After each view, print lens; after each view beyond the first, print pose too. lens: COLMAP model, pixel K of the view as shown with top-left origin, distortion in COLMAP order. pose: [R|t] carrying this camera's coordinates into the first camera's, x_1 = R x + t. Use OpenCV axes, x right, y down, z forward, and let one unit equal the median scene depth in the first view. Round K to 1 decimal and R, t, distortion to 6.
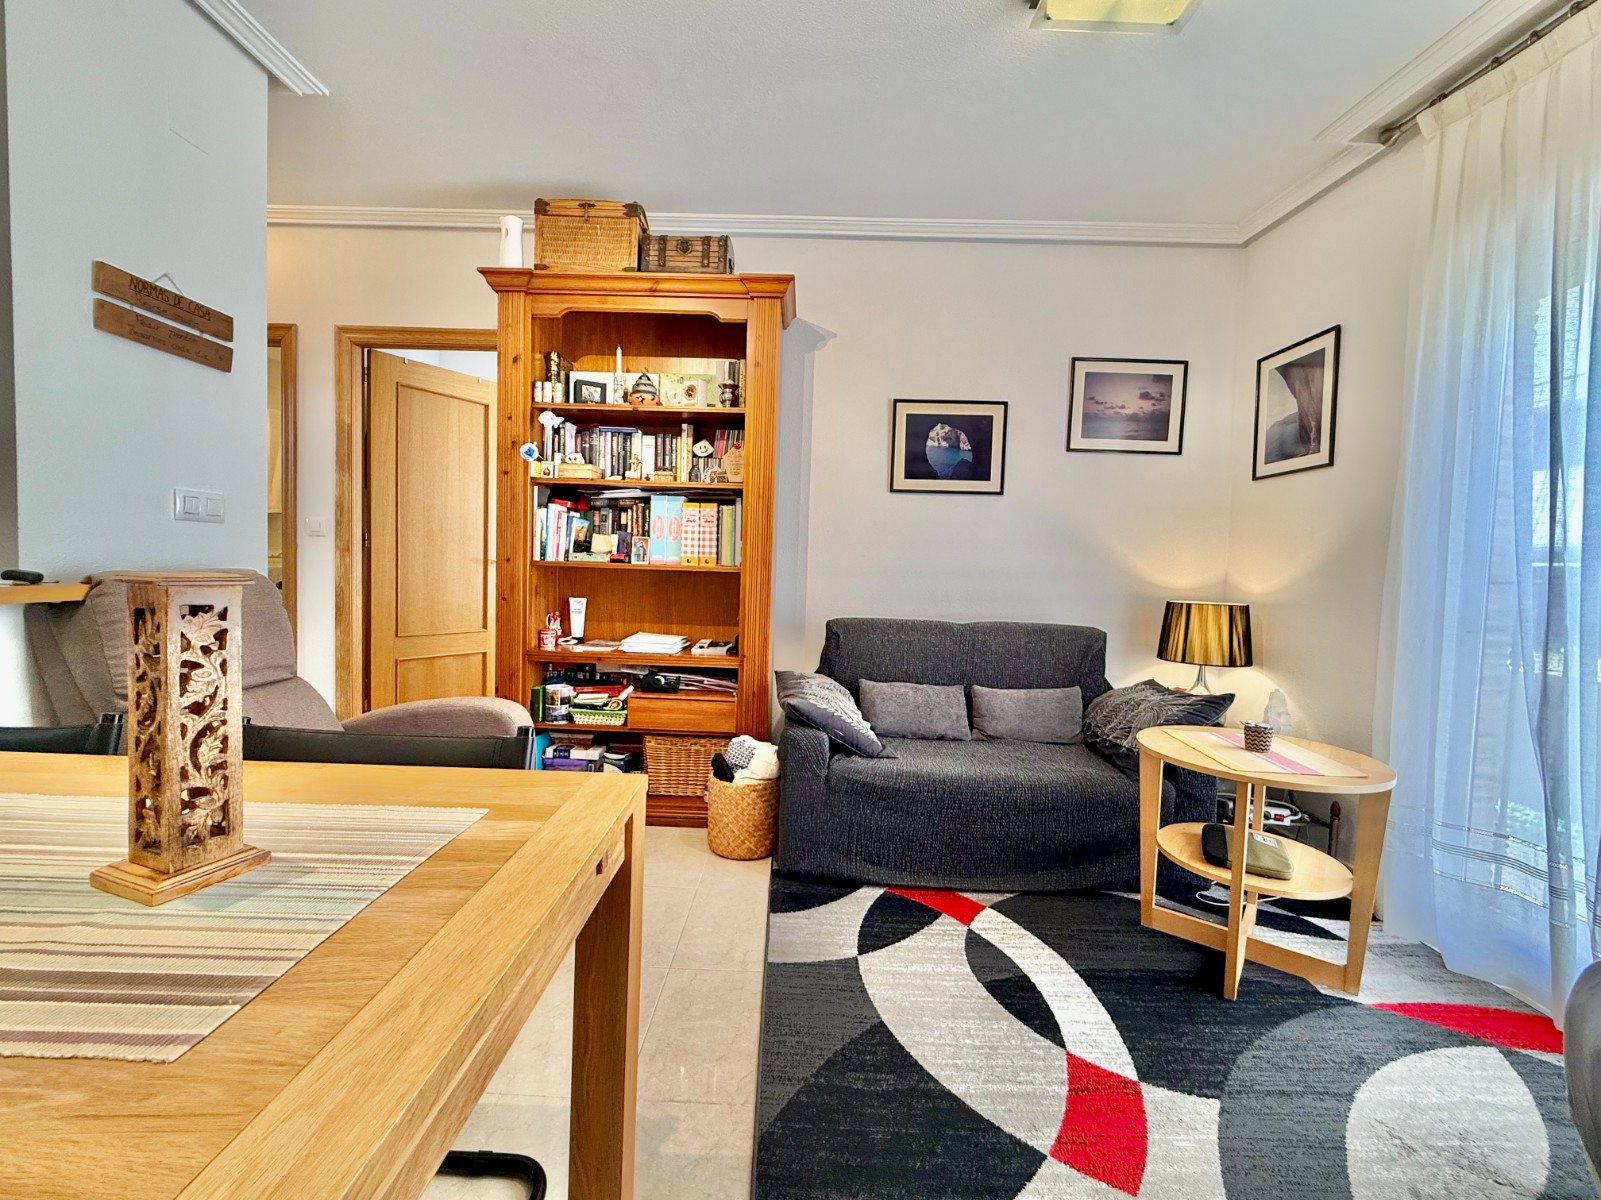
lens RADIAL K [[675.7, 0, 797.0], [0, 675.7, 598.5], [0, 0, 1]] dist [0.000566, -0.000278]
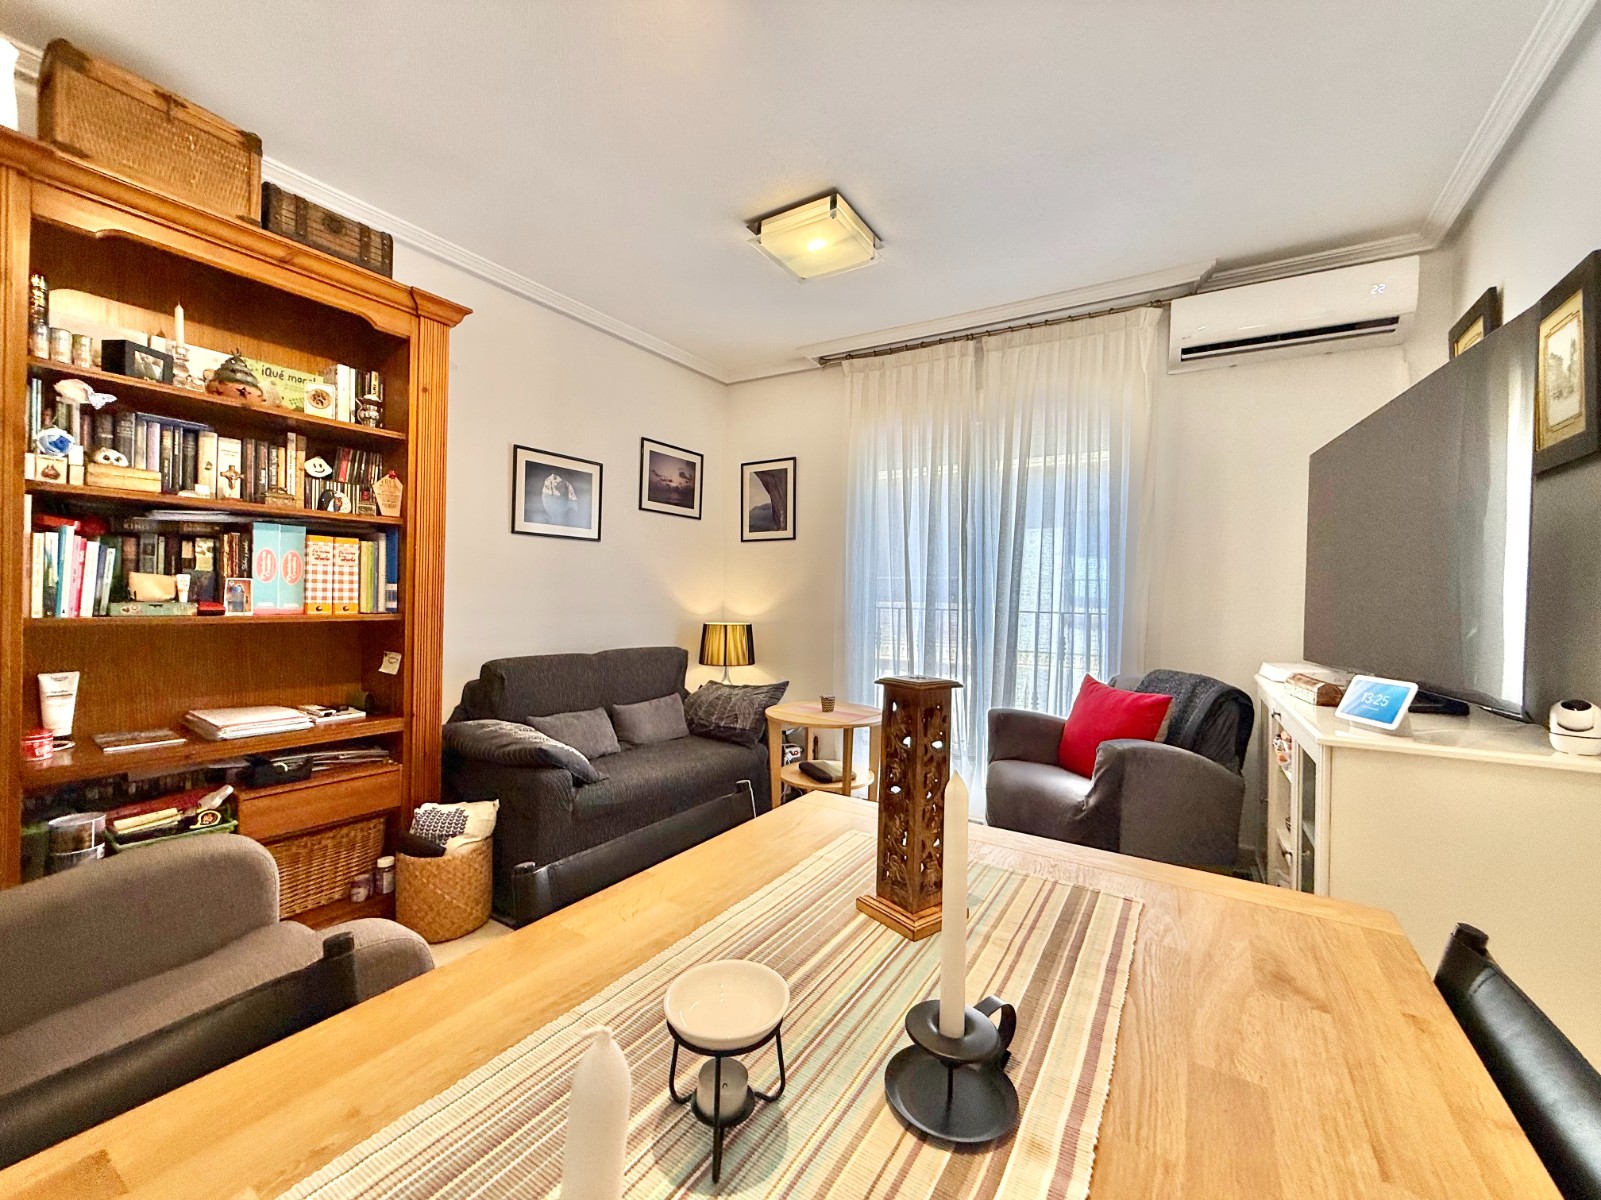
lens RADIAL K [[639.2, 0, 793.3], [0, 639.2, 597.9], [0, 0, 1]] dist [0.000993, -0.000059]
pose [[0.542387, -0.024536, 0.839770, -0.498628], [0.039860, 0.999199, 0.003450, -0.049642], [-0.839182, 0.031602, 0.542931, 0.124970]]
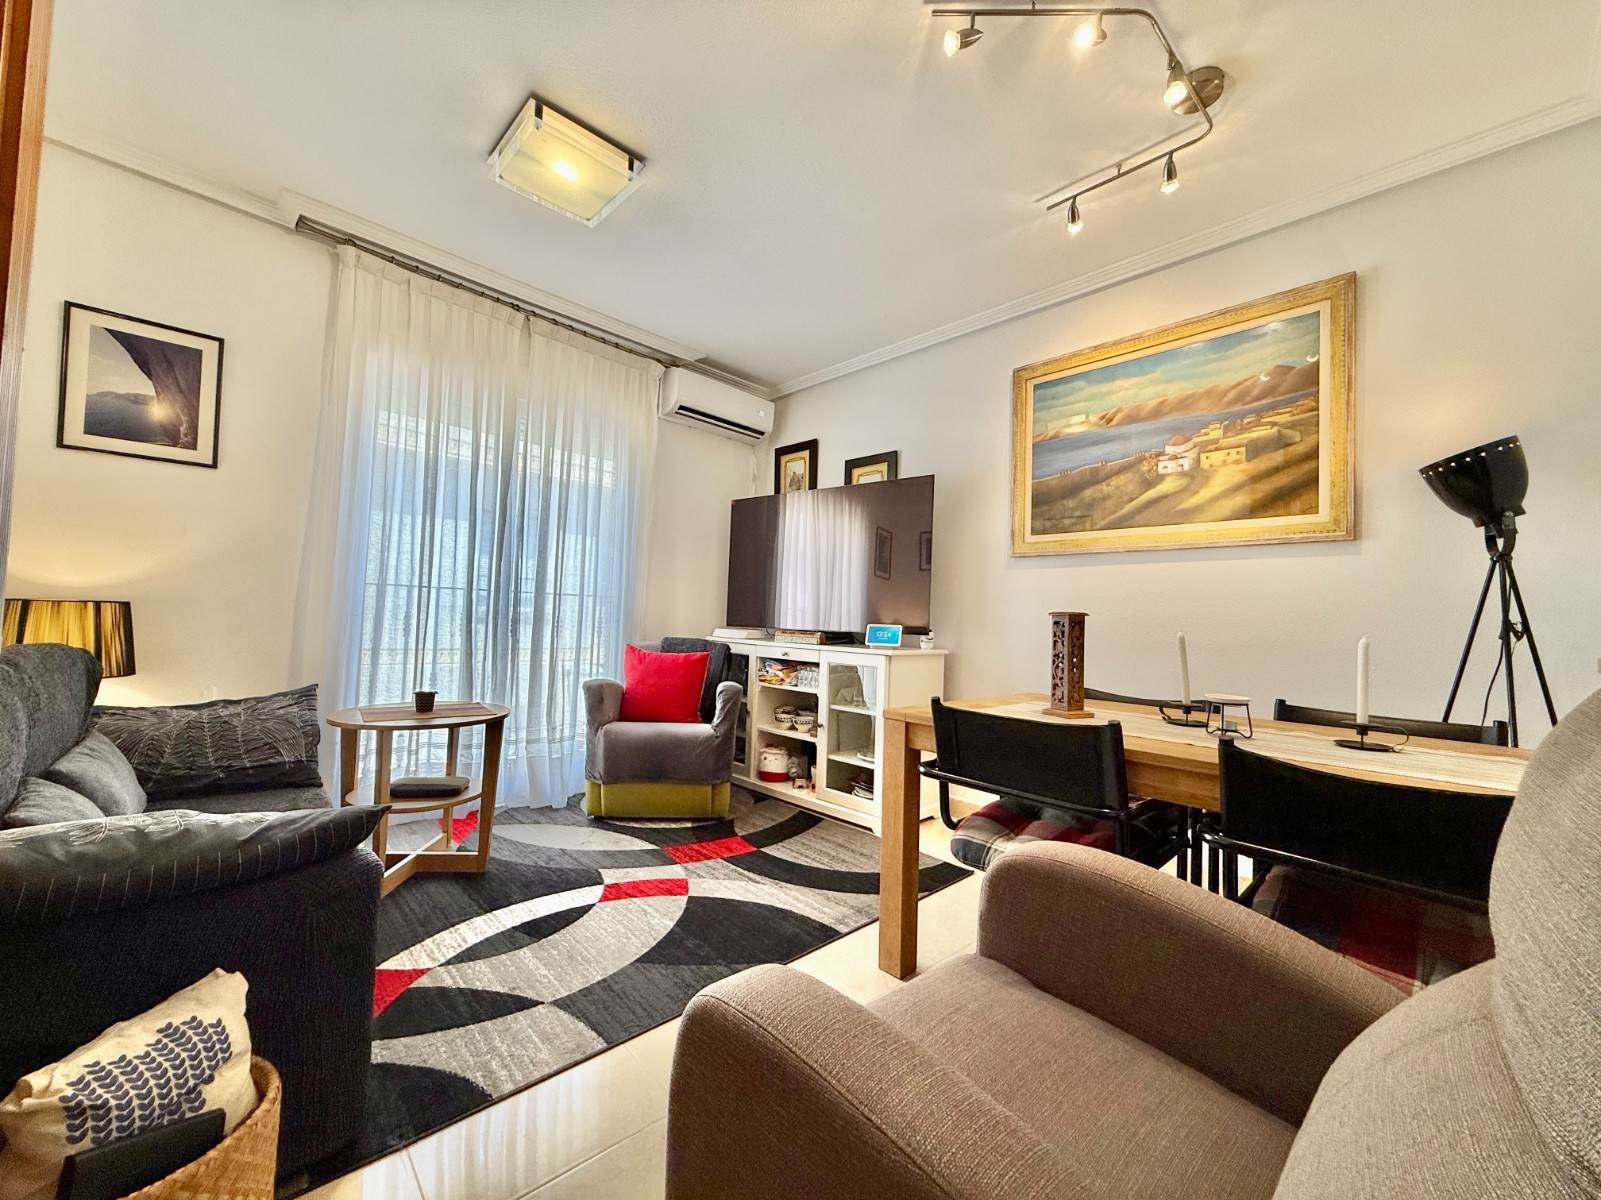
lens RADIAL K [[639.2, 0, 793.3], [0, 639.2, 597.9], [0, 0, 1]] dist [0.000993, -0.000059]
pose [[-0.681760, -0.034942, 0.730741, -0.512999], [-0.023045, 0.999389, 0.026289, -0.035371], [-0.731213, 0.001083, -0.682149, 0.914461]]
